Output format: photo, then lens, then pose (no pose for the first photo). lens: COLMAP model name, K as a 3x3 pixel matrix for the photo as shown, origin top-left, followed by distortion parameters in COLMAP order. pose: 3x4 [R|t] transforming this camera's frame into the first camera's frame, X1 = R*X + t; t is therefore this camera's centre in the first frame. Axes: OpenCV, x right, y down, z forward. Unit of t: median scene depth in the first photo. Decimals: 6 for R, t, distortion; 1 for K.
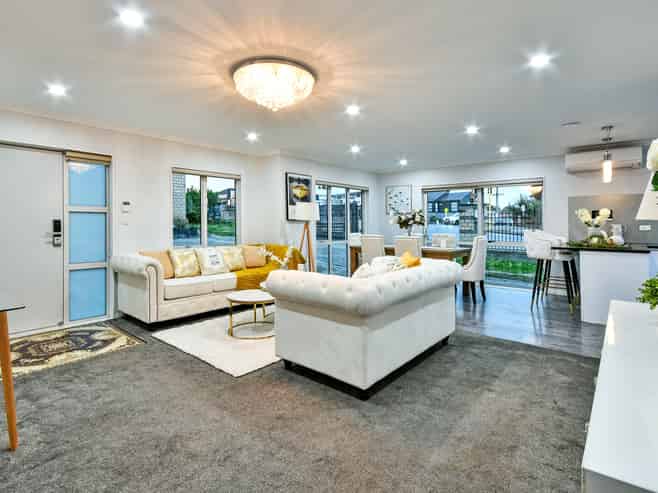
lens RADIAL K [[340.8, 0, 329.0], [0, 340.8, 246.5], [0, 0, 1]] dist [-0.001169, -0.000164]
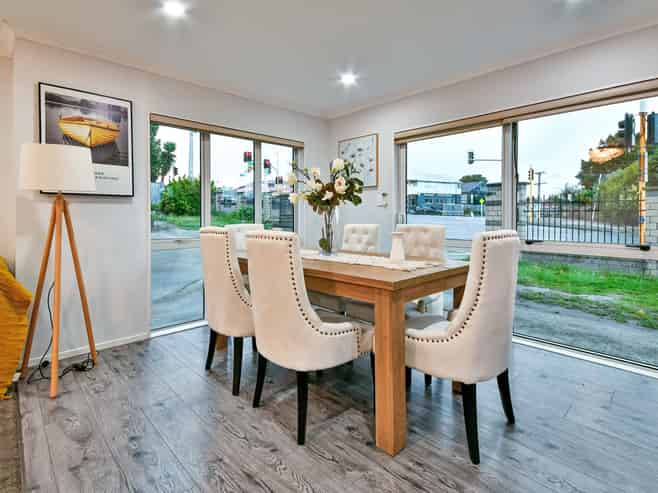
lens RADIAL K [[340.8, 0, 329.0], [0, 340.8, 246.5], [0, 0, 1]] dist [-0.001169, -0.000164]
pose [[0.995774, 0.004483, -0.091732, 0.221584], [-0.002564, 0.999776, 0.021027, -0.015121], [0.091805, -0.020702, 0.995562, 0.470573]]
